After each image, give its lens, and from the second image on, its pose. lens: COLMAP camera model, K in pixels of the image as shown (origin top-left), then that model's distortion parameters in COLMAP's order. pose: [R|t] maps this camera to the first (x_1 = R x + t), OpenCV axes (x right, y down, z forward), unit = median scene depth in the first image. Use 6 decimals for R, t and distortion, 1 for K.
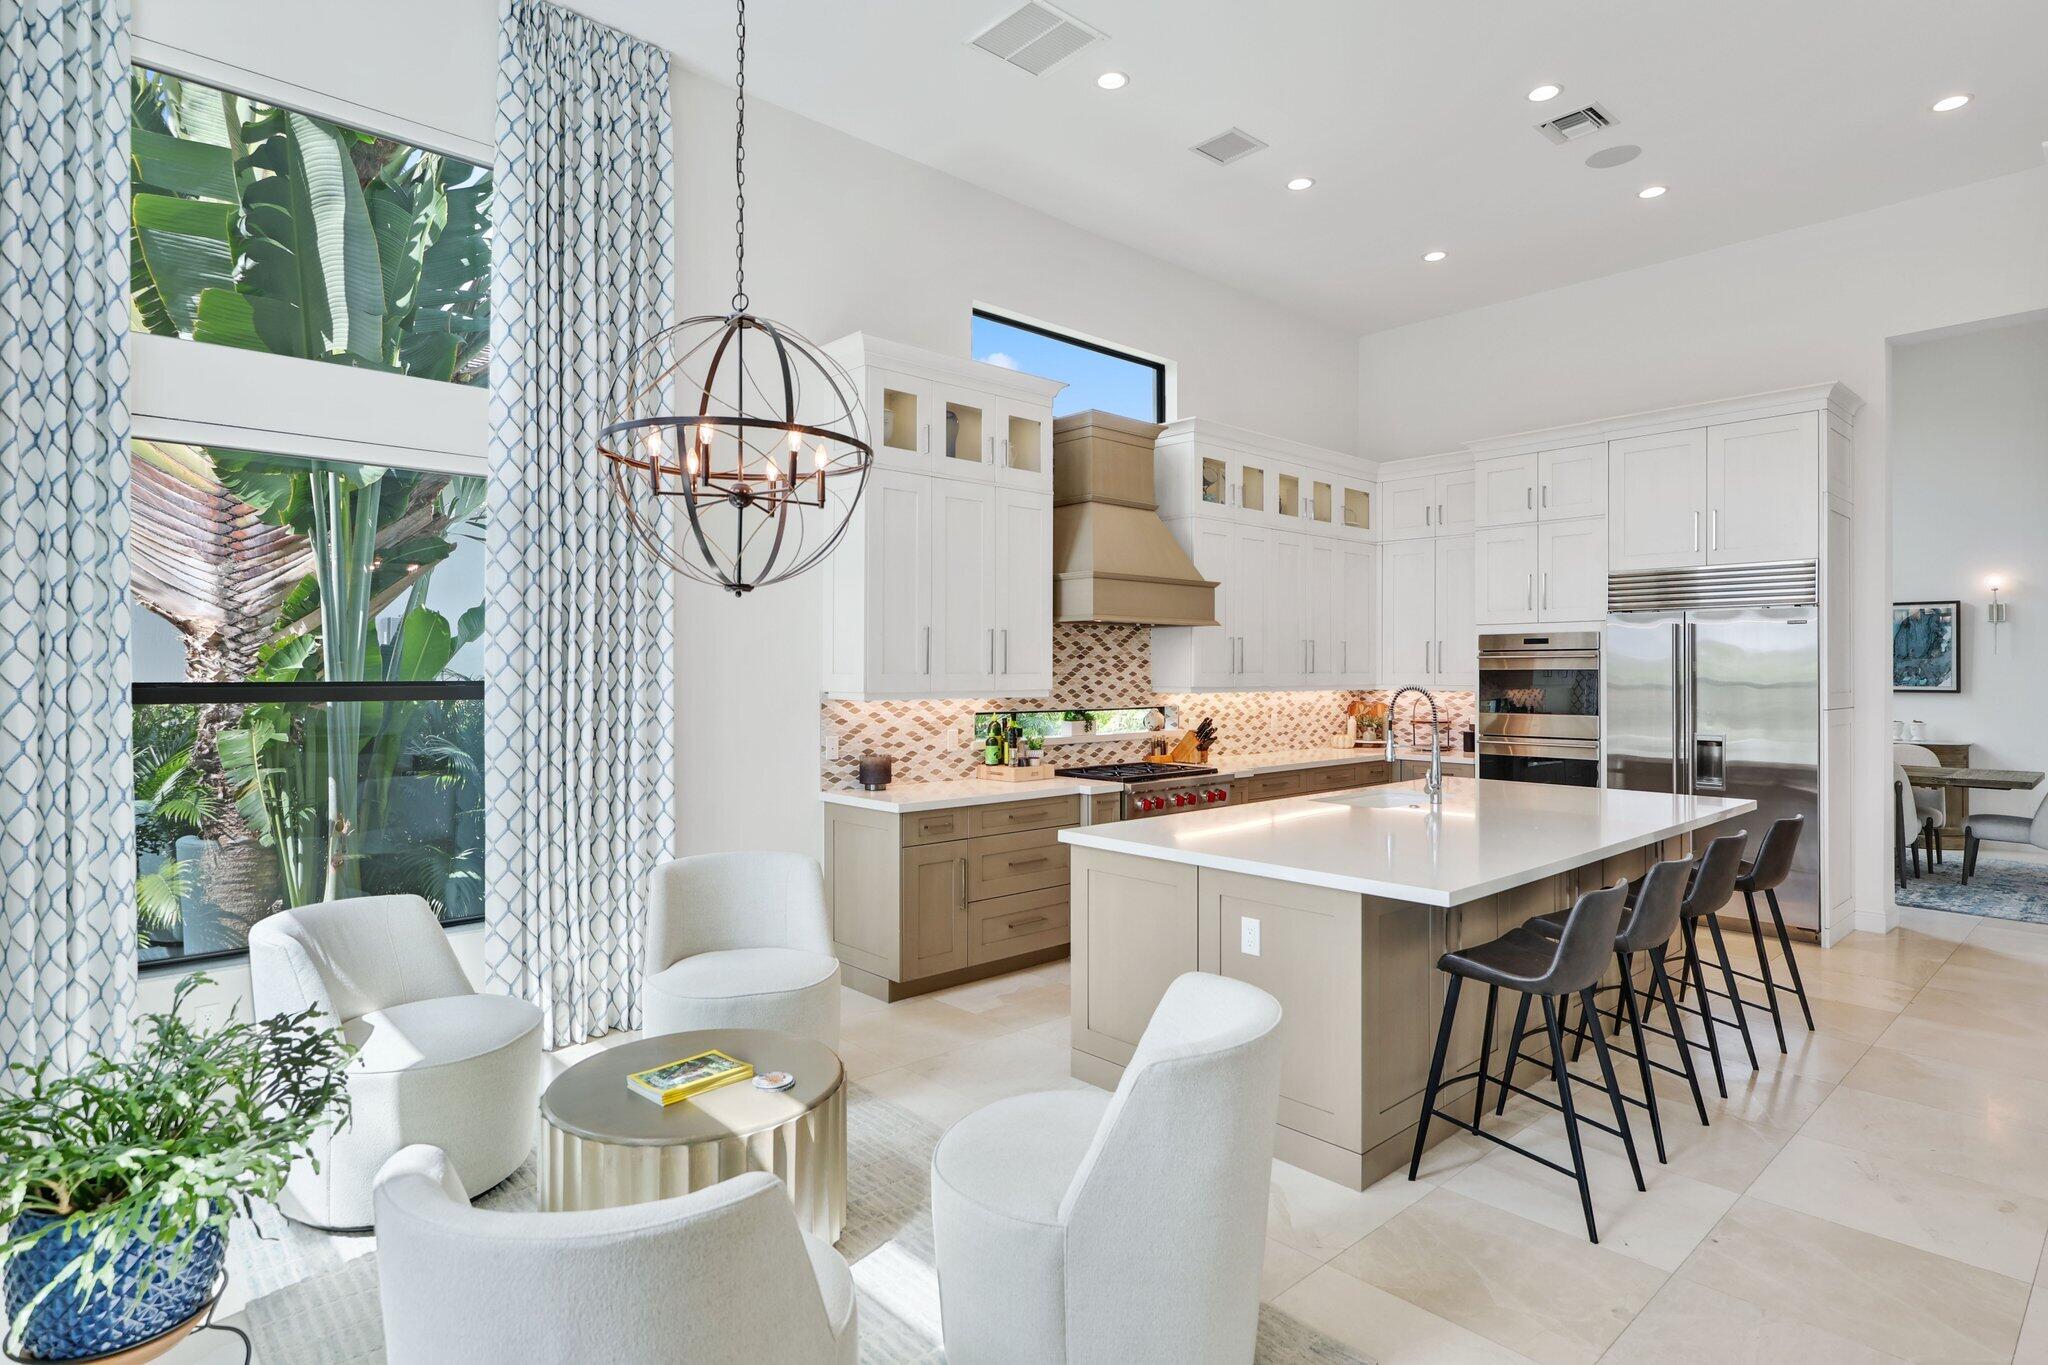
lens RADIAL K [[1070.1, 0, 1020.5], [0, 1070.1, 666.2], [0, 0, 1]] dist [0.002426, -0.001344]
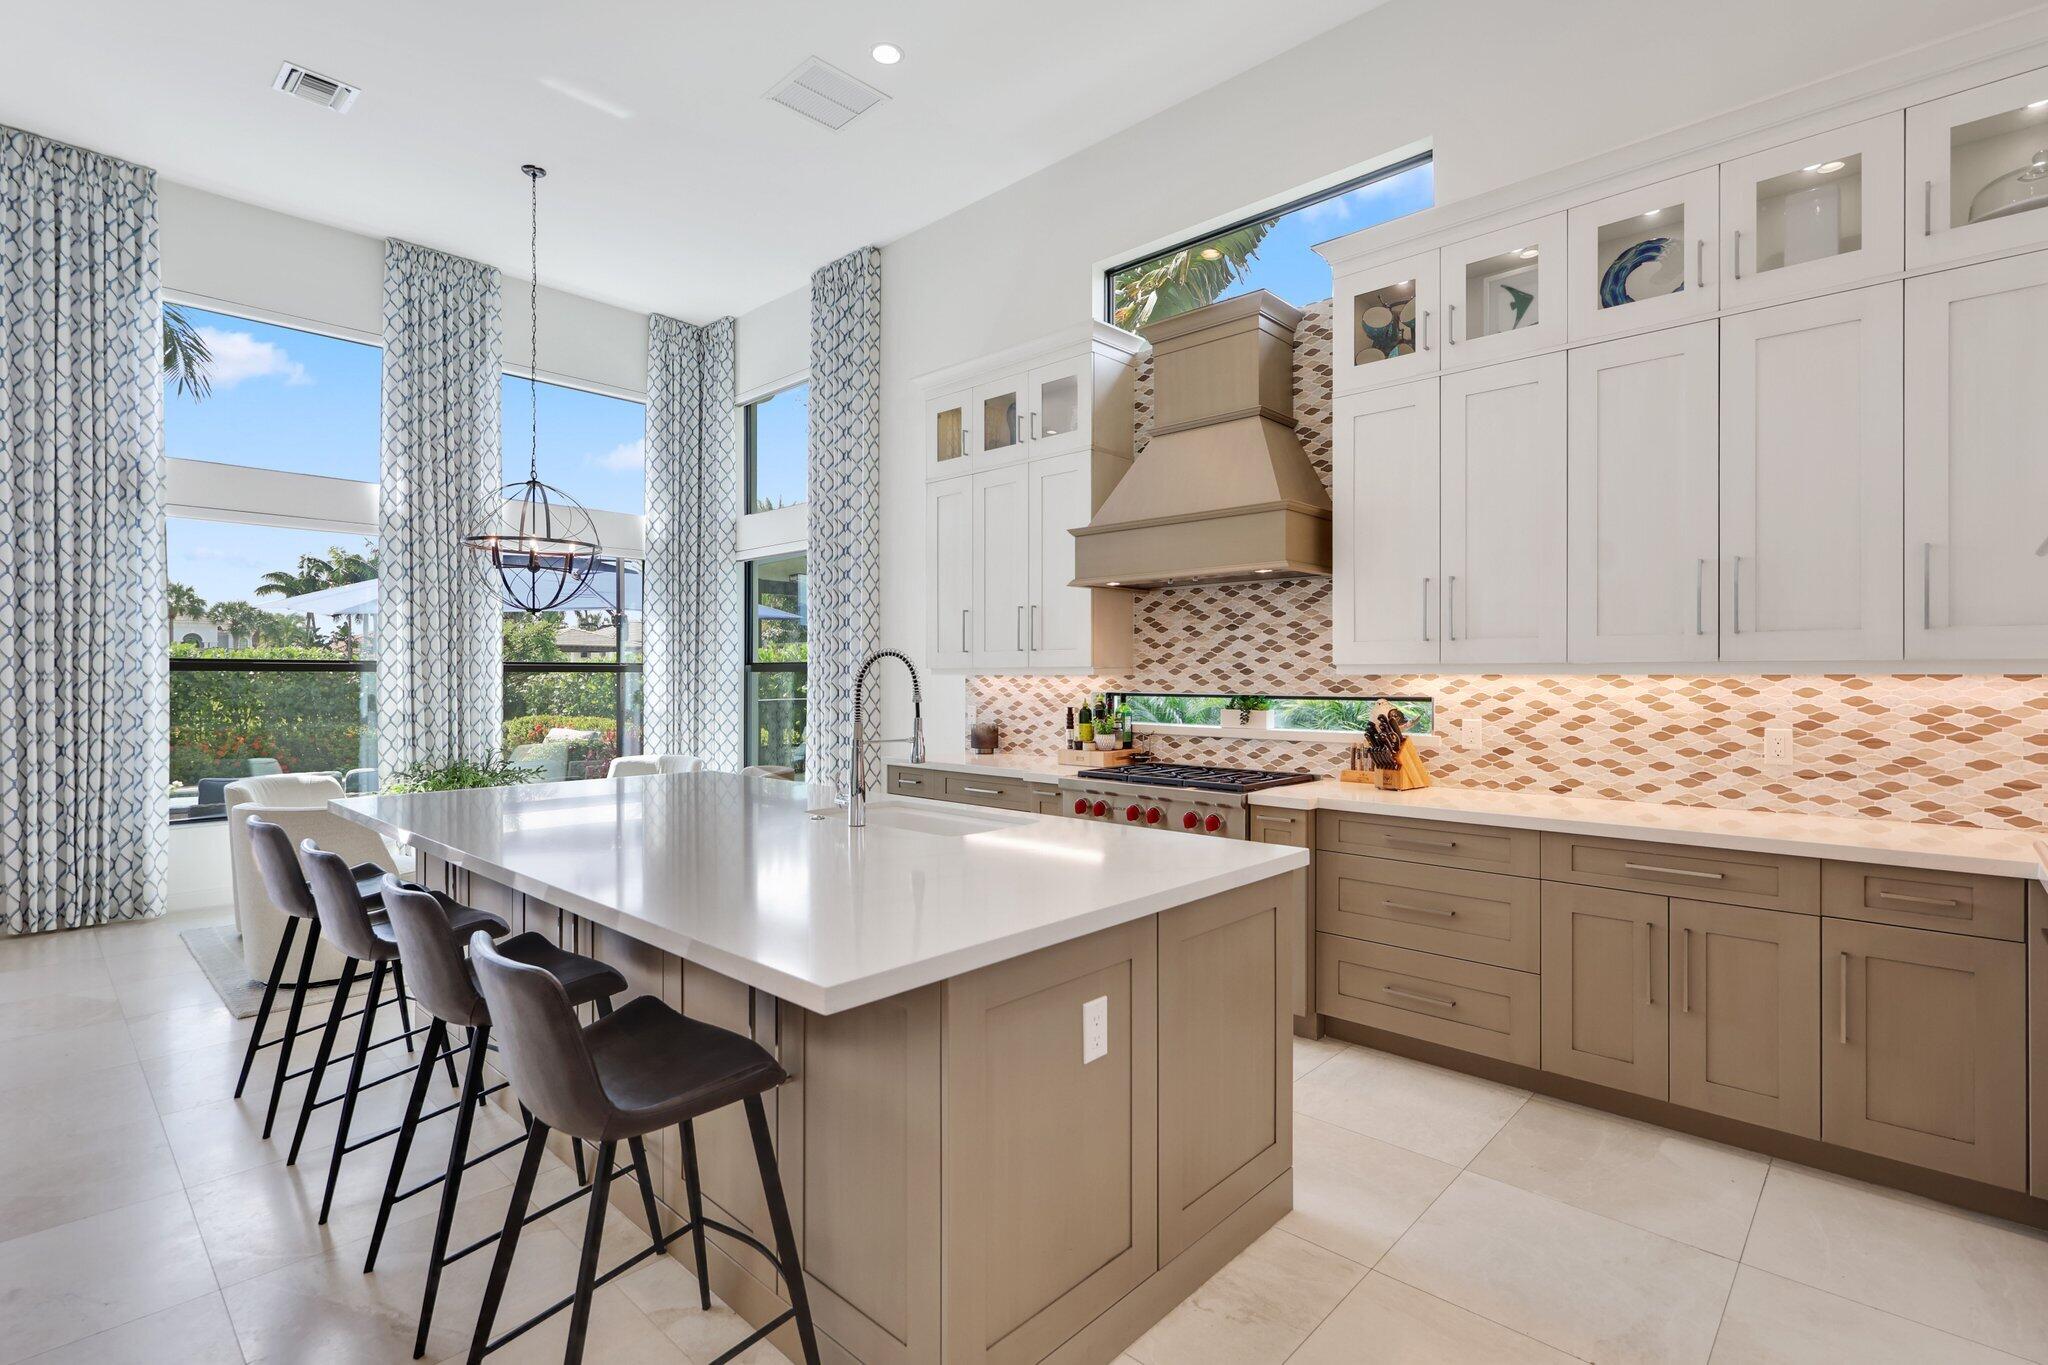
lens RADIAL K [[944.5, 0, 1024.0], [0, 944.5, 682.5], [0, 0, 1]] dist [0.000193, -0.000149]
pose [[0.077116, 0.004943, -0.997010, 0.744599], [0.003574, 0.999980, 0.005234, 0.027951], [0.997016, -0.003967, 0.077097, 0.809238]]
